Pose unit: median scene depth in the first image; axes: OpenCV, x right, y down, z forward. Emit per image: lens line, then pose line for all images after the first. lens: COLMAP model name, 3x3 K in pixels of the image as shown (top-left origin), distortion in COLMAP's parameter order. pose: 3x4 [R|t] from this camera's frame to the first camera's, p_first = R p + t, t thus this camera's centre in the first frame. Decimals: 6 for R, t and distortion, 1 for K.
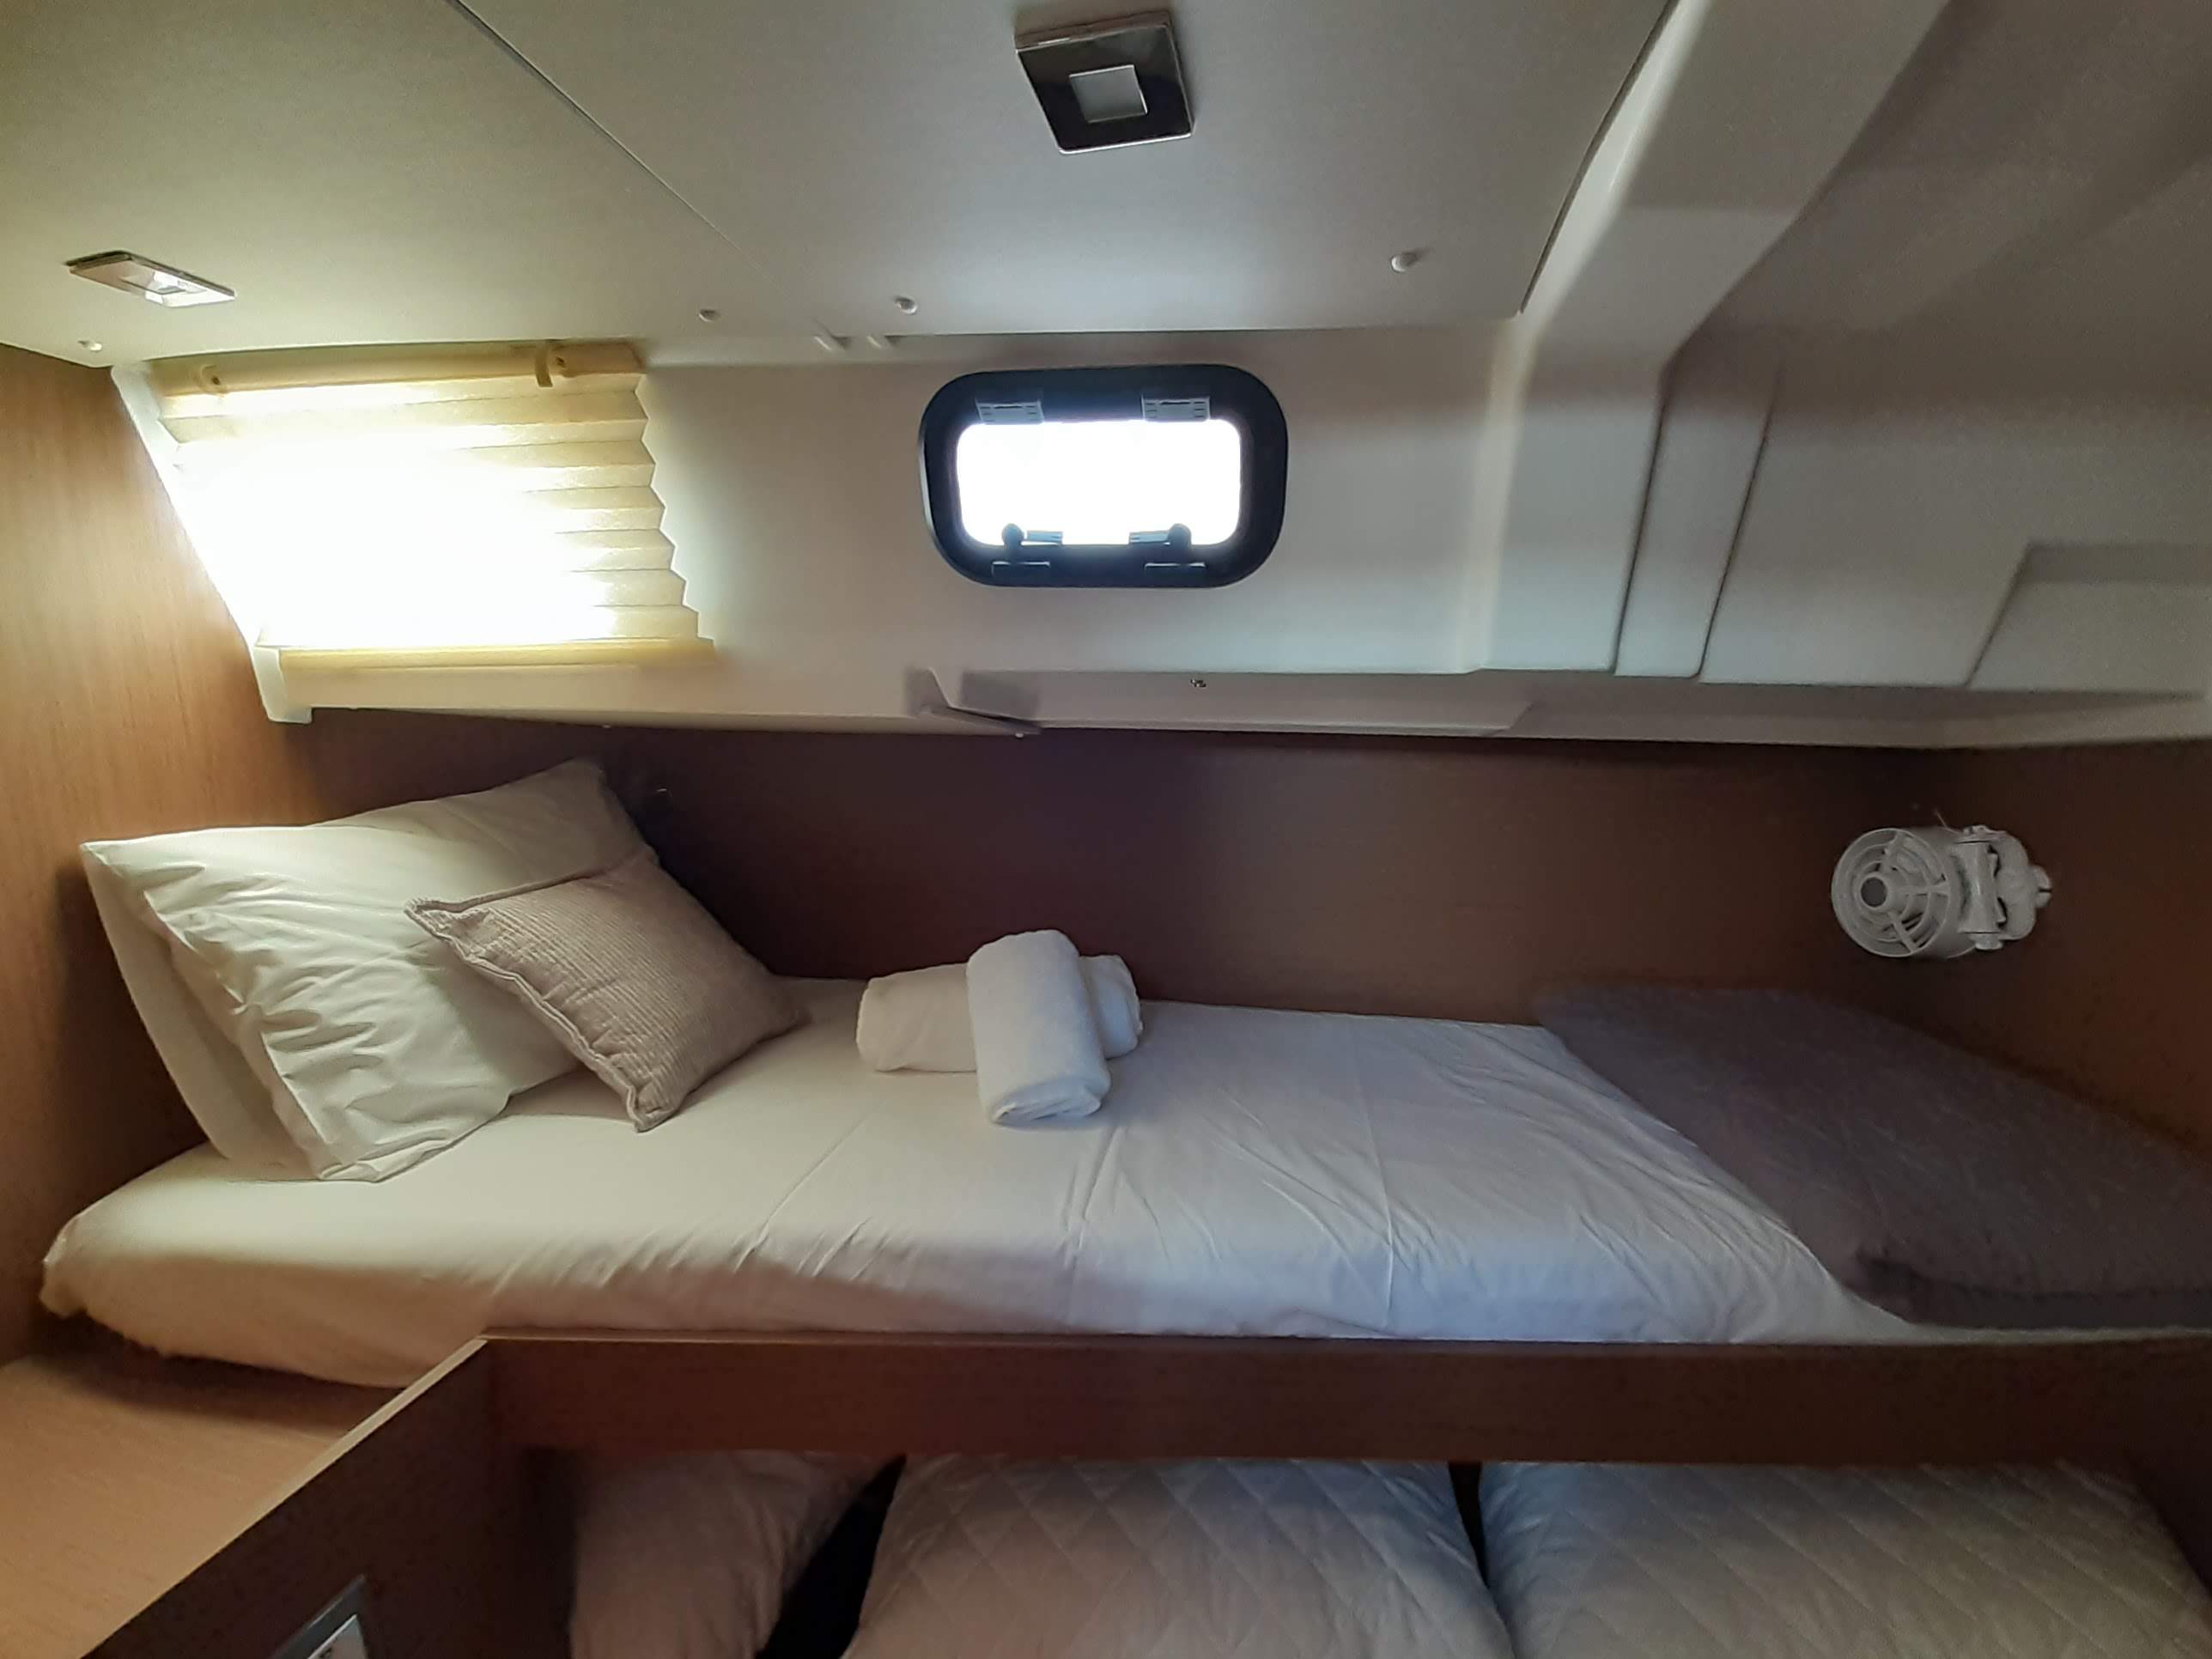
lens RADIAL K [[854.9, 0, 1121.9], [0, 854.9, 821.6], [0, 0, 1]] dist [0.001495, -0.009605]
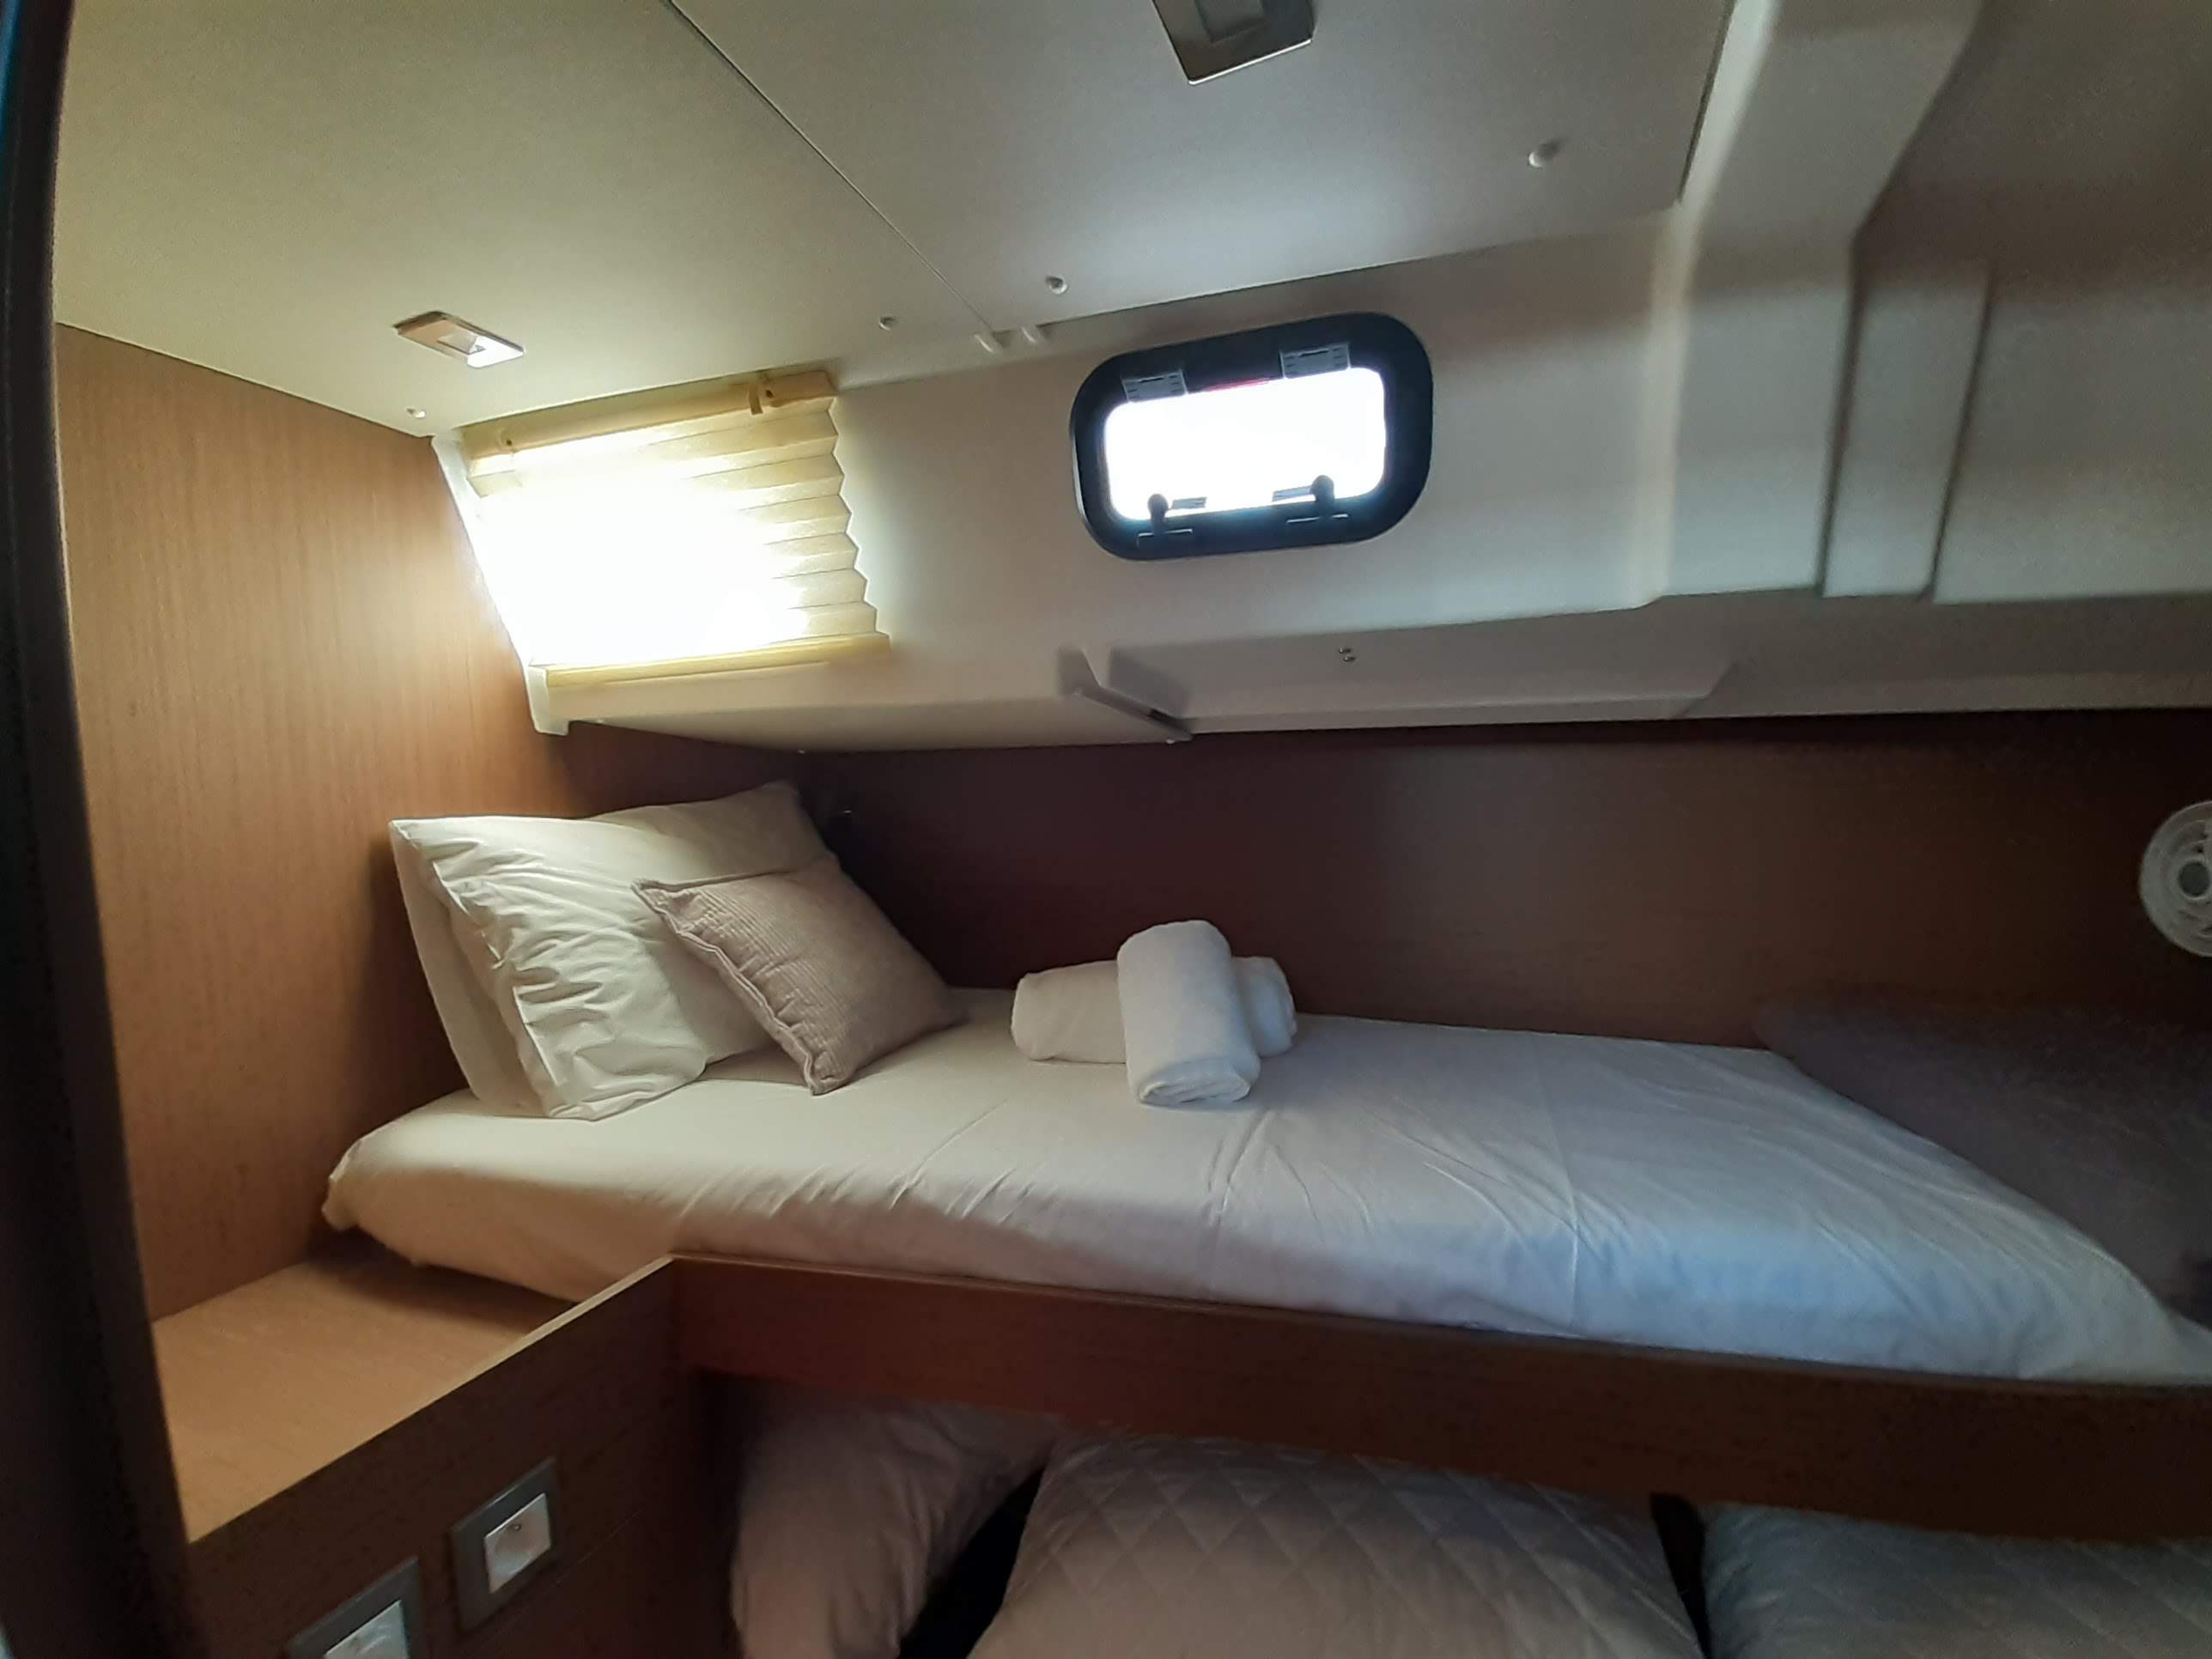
lens RADIAL K [[854.9, 0, 1121.9], [0, 854.9, 821.6], [0, 0, 1]] dist [0.001495, -0.009605]
pose [[0.981969, -0.009799, -0.188790, 0.019096], [-0.004703, 0.997080, -0.076216, 0.113385], [0.188985, 0.075730, 0.979055, 0.002899]]
